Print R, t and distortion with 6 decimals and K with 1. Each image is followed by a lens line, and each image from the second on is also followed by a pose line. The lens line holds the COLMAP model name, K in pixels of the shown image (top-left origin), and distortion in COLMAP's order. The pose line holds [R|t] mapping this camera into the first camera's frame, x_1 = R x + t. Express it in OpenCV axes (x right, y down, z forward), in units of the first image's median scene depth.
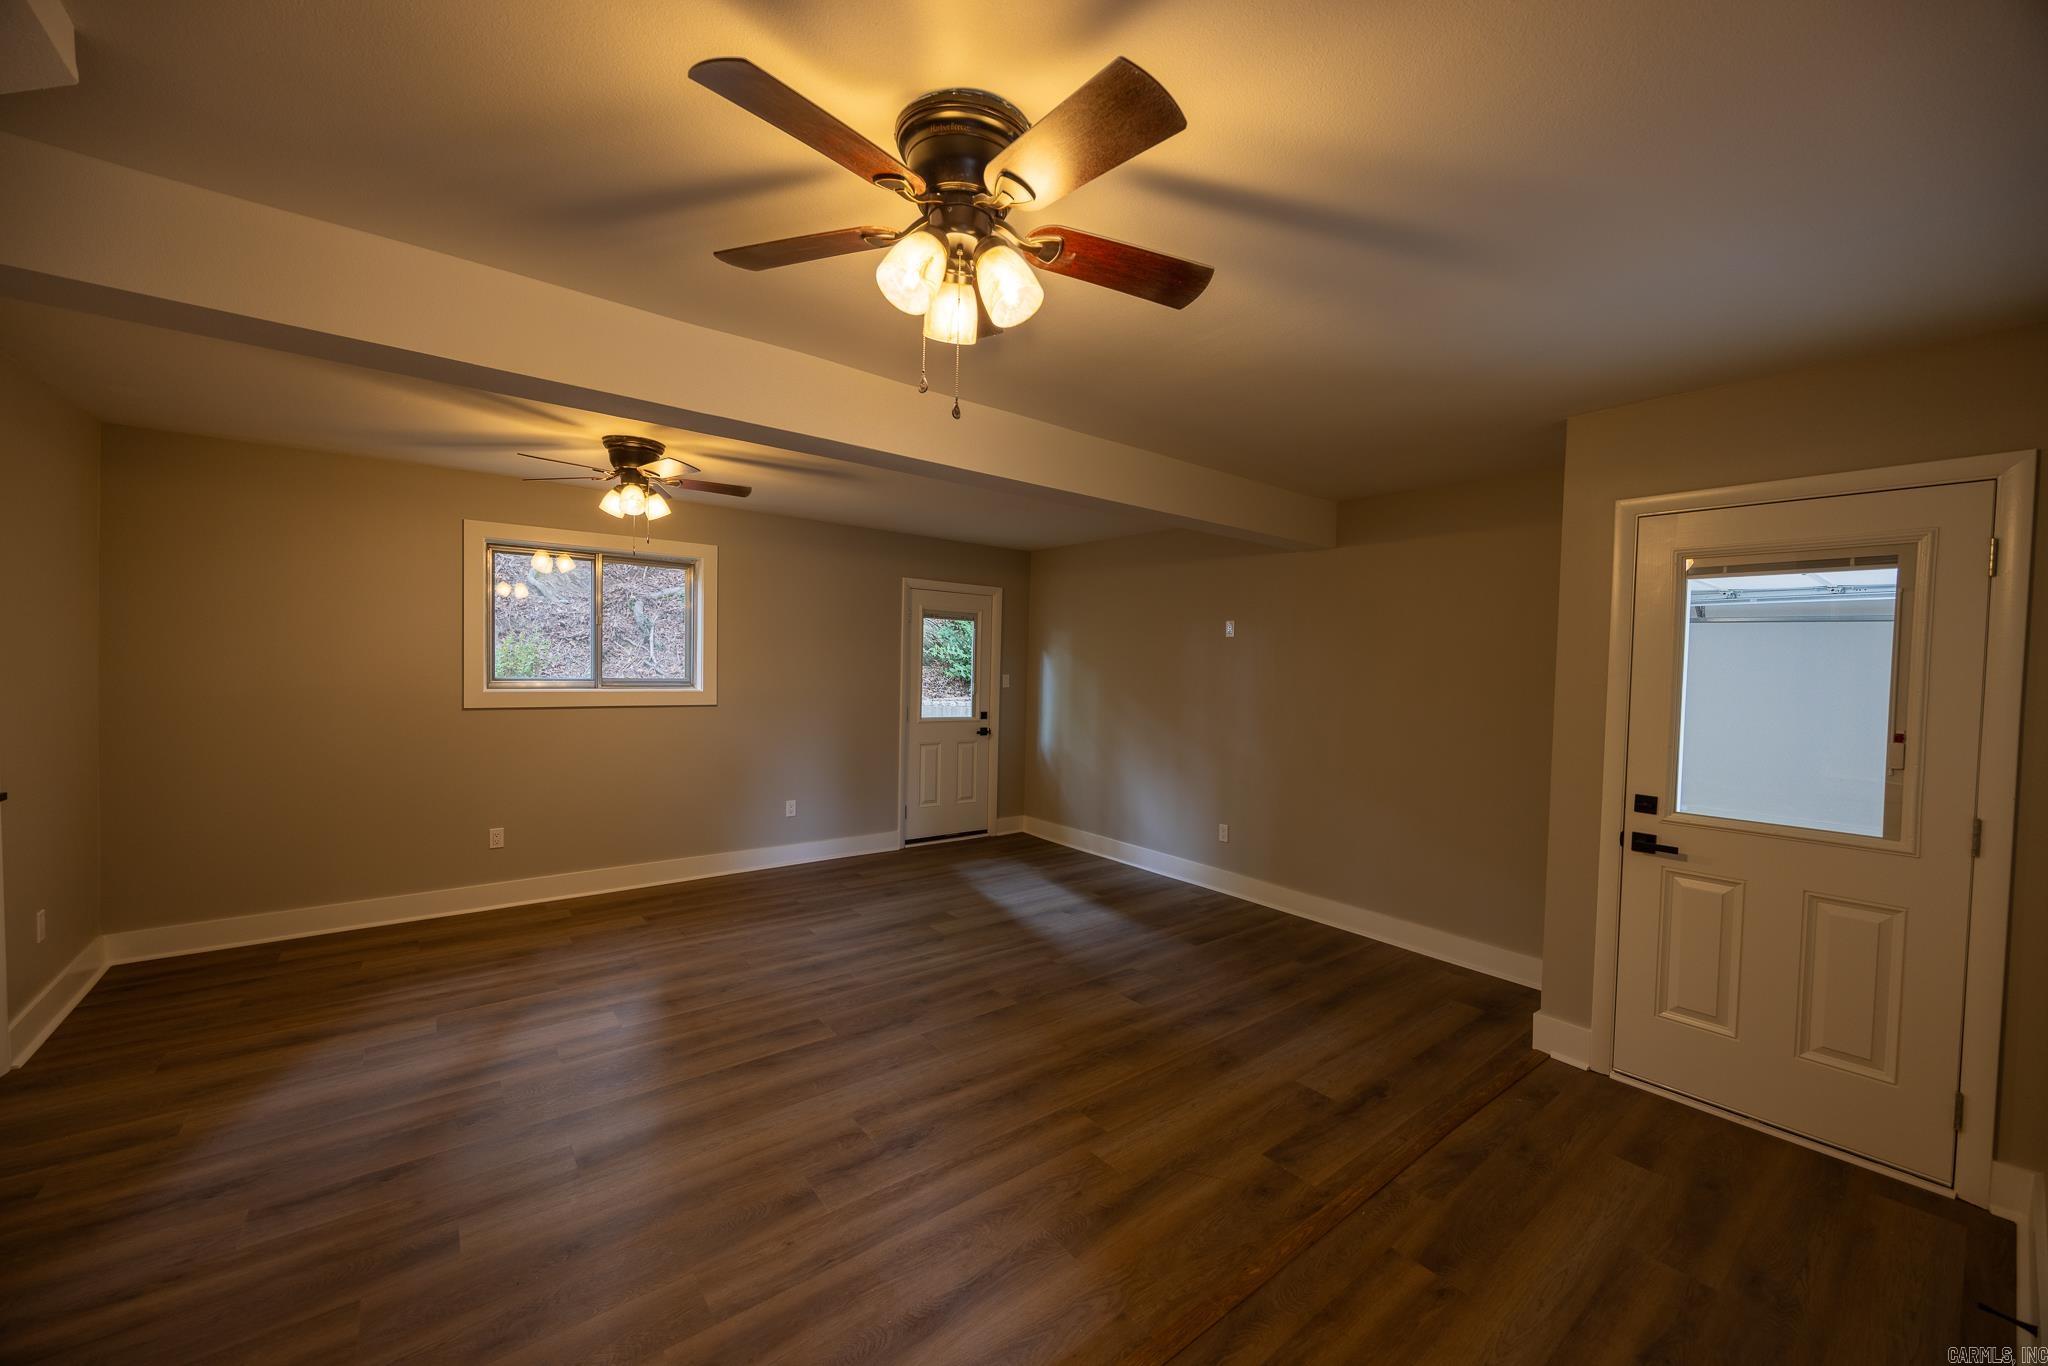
lens RADIAL K [[772.0, 0, 1029.8], [0, 772.0, 690.7], [0, 0, 1]] dist [-0.003483, -0.000393]
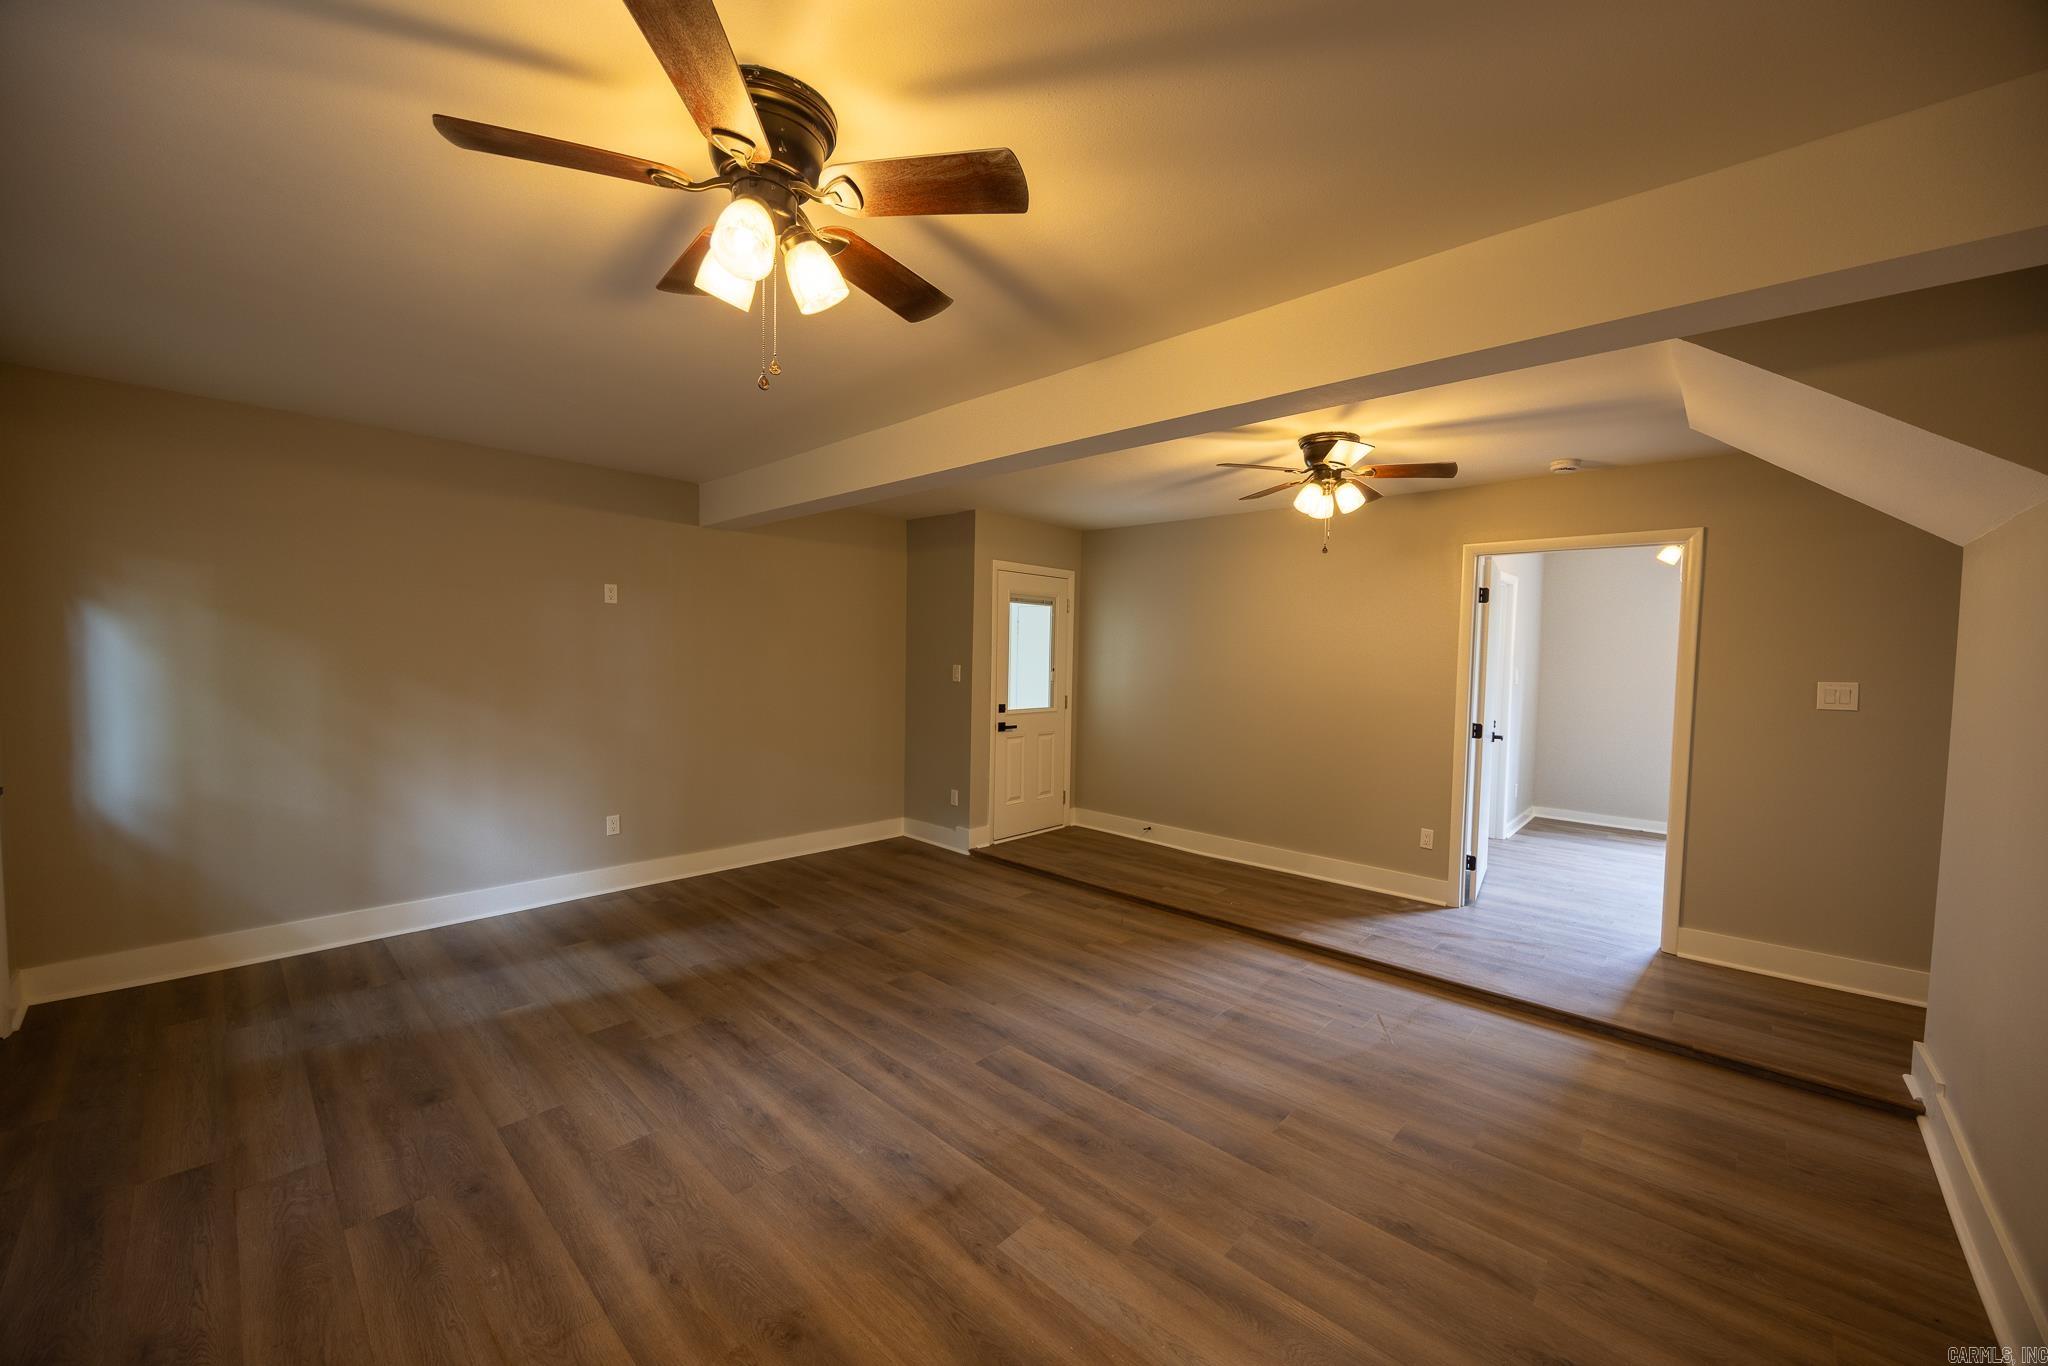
lens RADIAL K [[772.0, 0, 1023.5], [0, 772.0, 690.7], [0, 0, 1]] dist [-0.003483, -0.000393]
pose [[-0.141870, -0.074749, 0.987059, -0.984662], [0.011679, 0.996949, 0.077176, -0.048368], [-0.989816, 0.022477, -0.140564, 0.946753]]
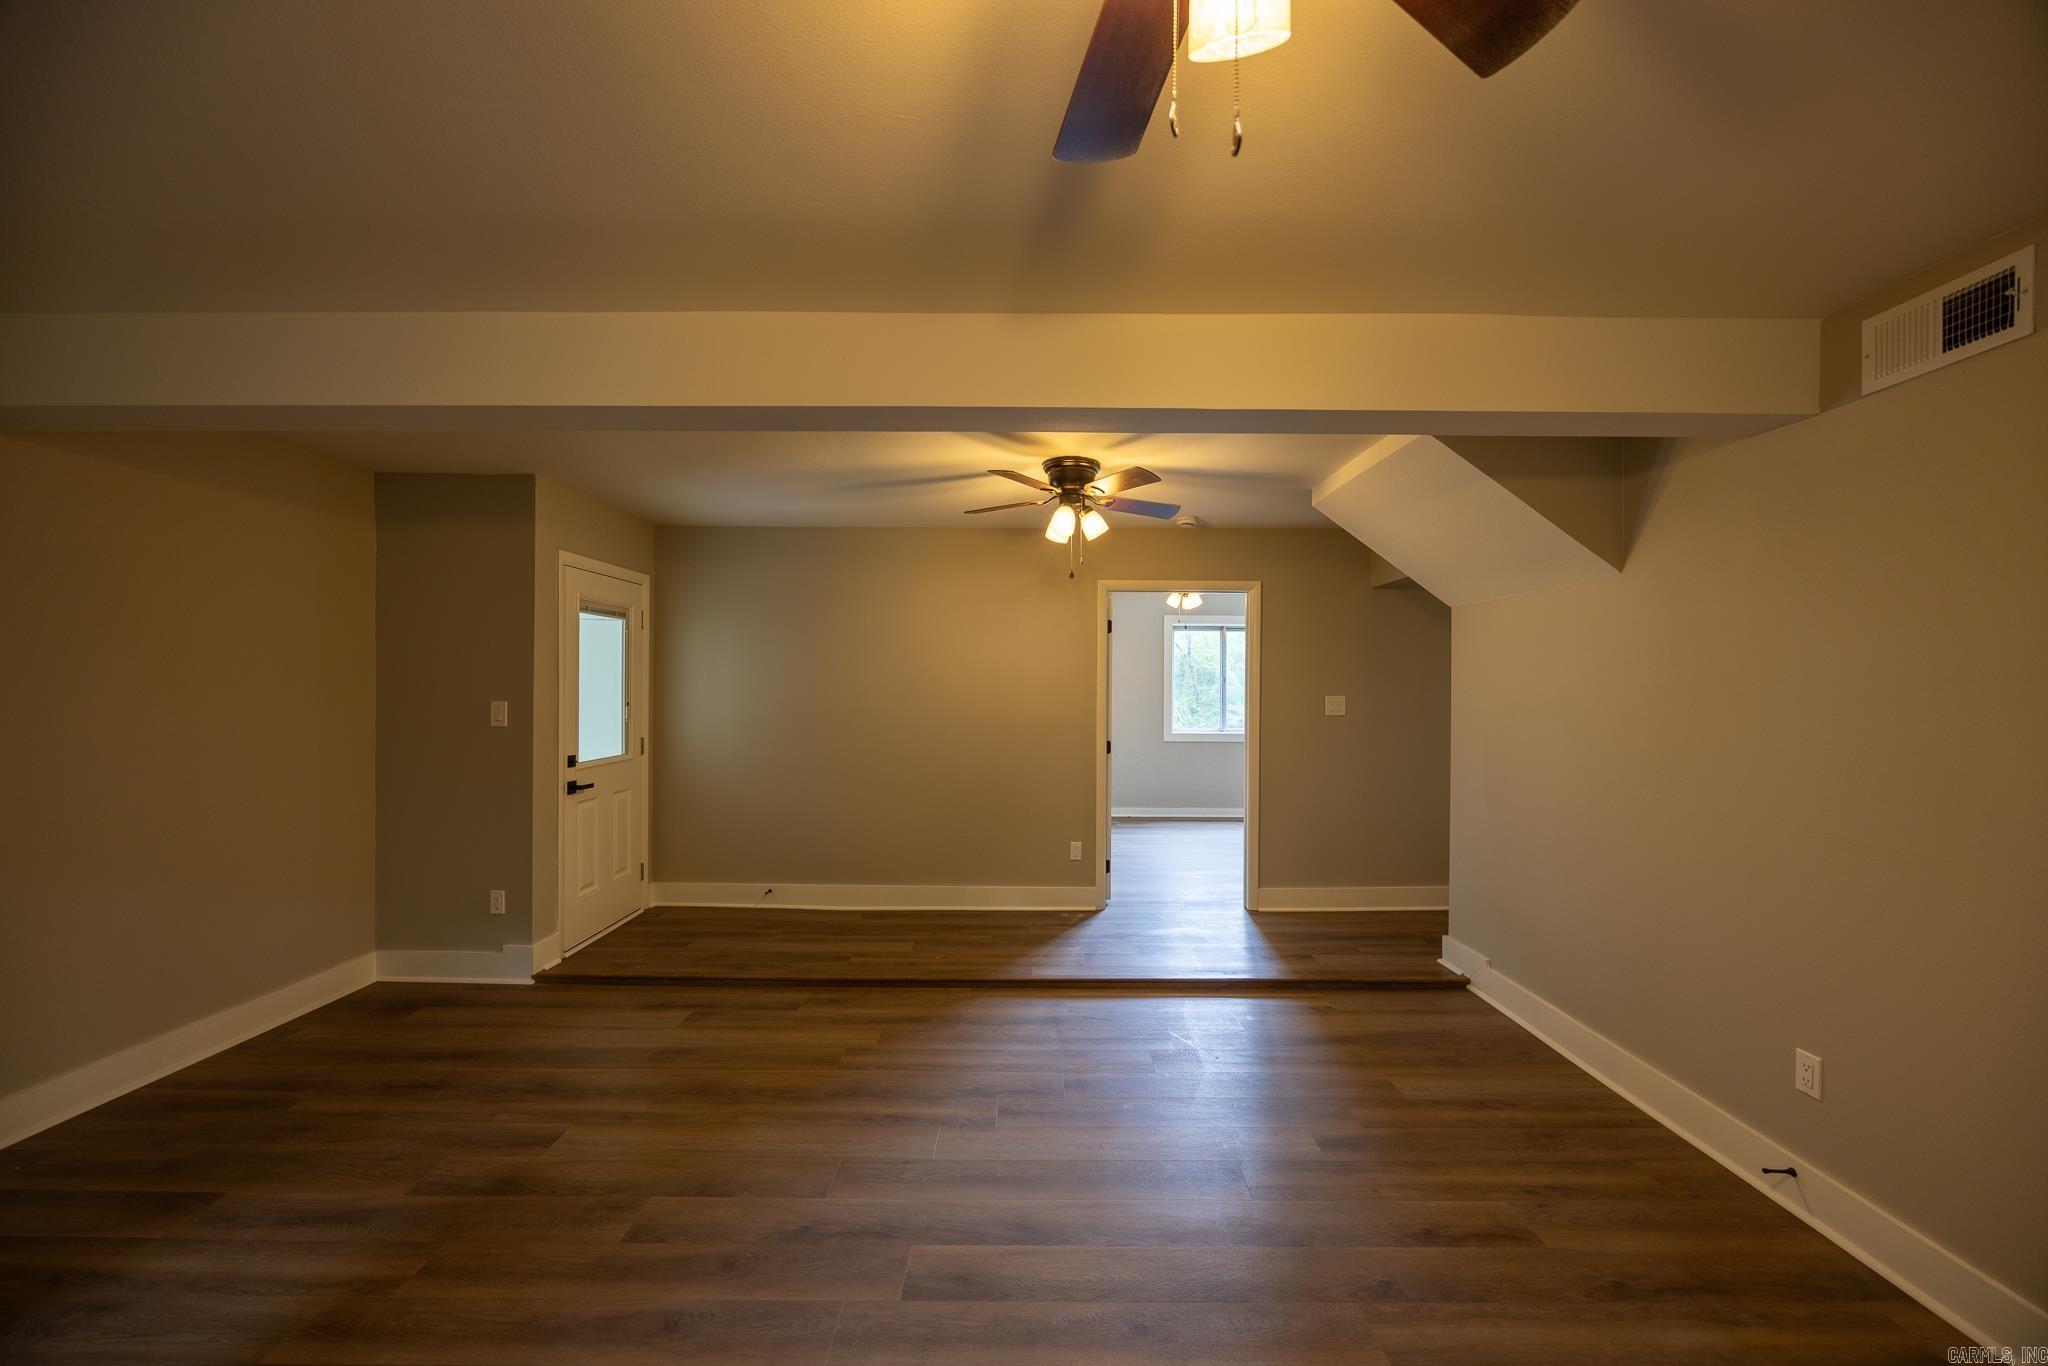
lens RADIAL K [[772.0, 0, 1027.2], [0, 772.0, 686.8], [0, 0, 1]] dist [-0.003483, -0.000393]
pose [[-0.779810, -0.028869, 0.625350, -0.618354], [-0.002783, 0.999086, 0.042652, -0.047171], [-0.626010, 0.031520, -0.779177, 1.226892]]
